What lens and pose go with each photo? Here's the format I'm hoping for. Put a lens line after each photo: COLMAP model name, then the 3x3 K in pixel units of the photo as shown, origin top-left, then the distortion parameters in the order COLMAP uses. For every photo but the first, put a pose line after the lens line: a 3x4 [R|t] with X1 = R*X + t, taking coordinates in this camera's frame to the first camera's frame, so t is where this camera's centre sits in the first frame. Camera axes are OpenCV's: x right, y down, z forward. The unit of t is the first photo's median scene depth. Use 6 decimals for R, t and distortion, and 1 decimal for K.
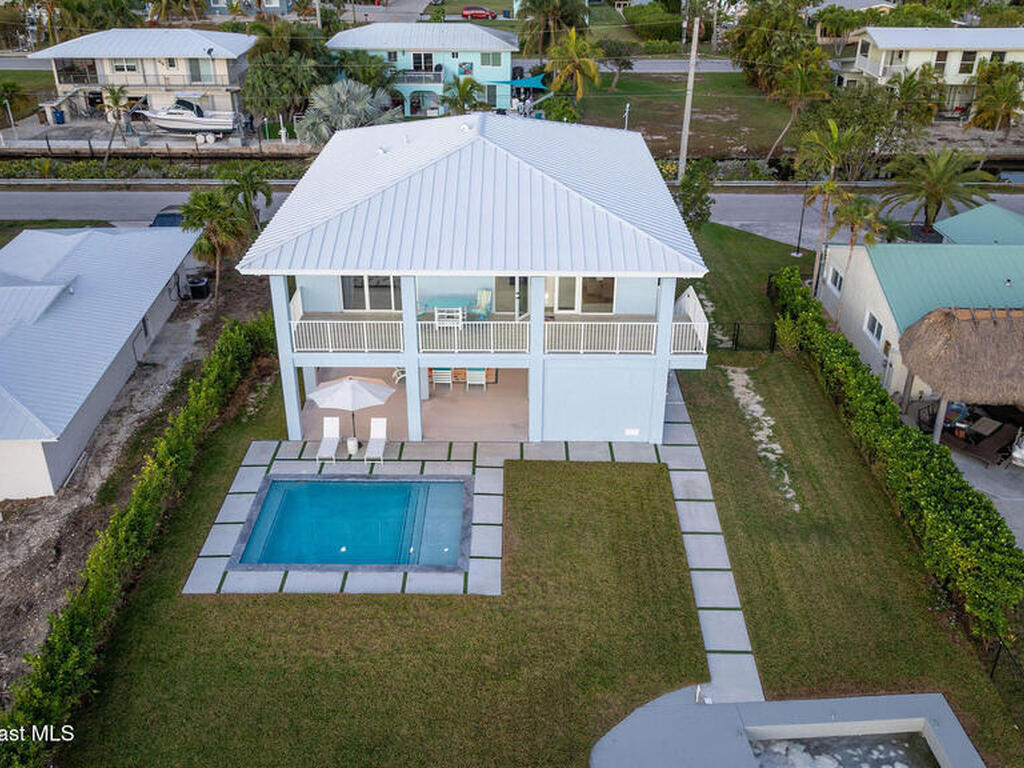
lens RADIAL K [[949.7, 0, 500.4], [0, 949.7, 385.1], [0, 0, 1]] dist [0.019163, -0.067752]
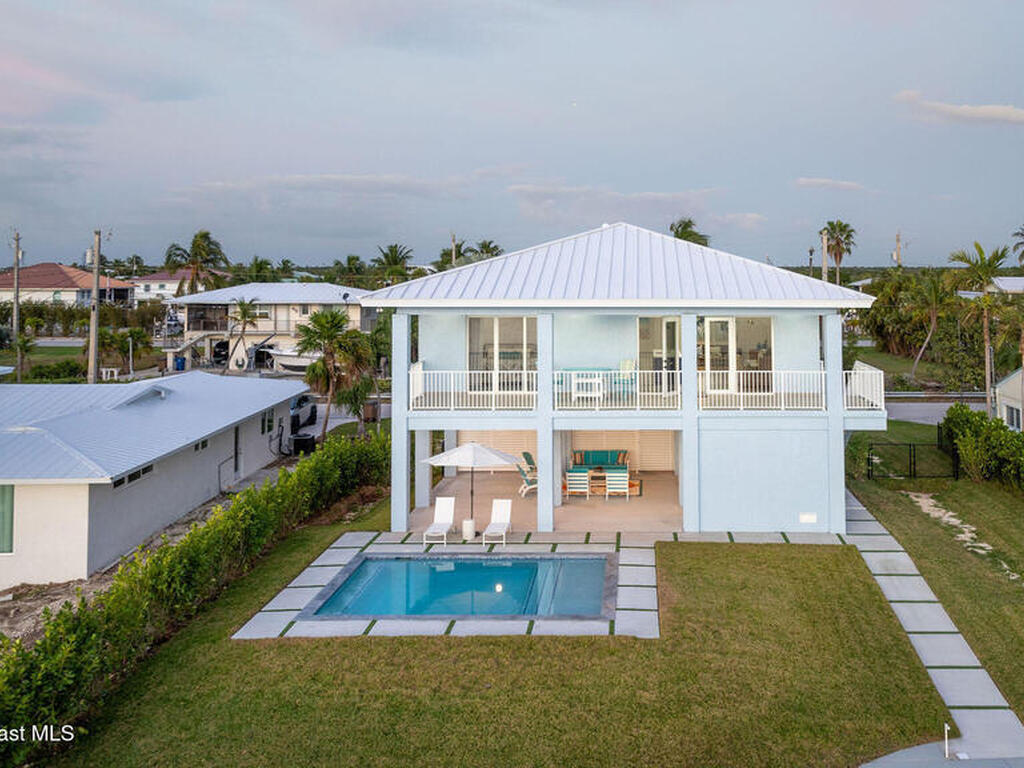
lens RADIAL K [[988.4, 0, 626.4], [0, 988.4, 383.4], [0, 0, 1]] dist [-0.000345, 0.000763]
pose [[0.999910, -0.007782, 0.010947, -0.029131], [0.012212, 0.866097, -0.499726, 0.391189], [-0.005592, 0.499815, 0.866114, 0.205691]]
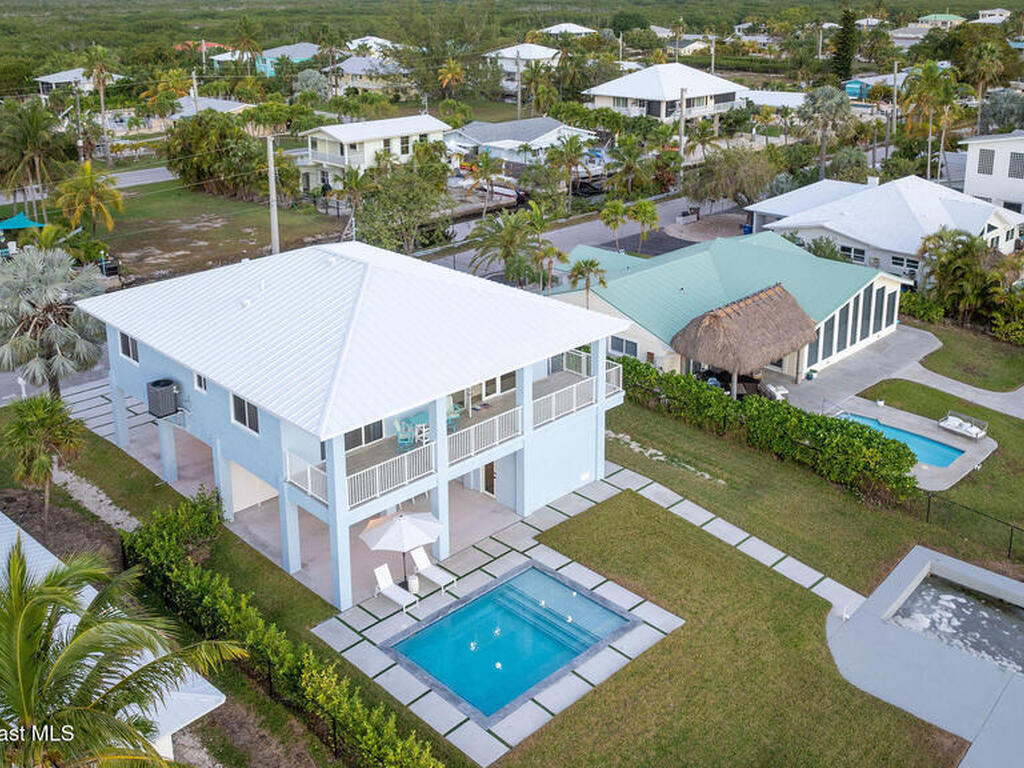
lens RADIAL K [[973.5, 0, 512.0], [0, 973.5, 384.0], [0, 0, 1]] dist [-0.000556, -0.000823]
pose [[0.703825, -0.269475, 0.657278, -0.740362], [0.335808, 0.941559, 0.026437, -0.129839], [-0.625990, 0.202112, 0.753185, 0.178395]]
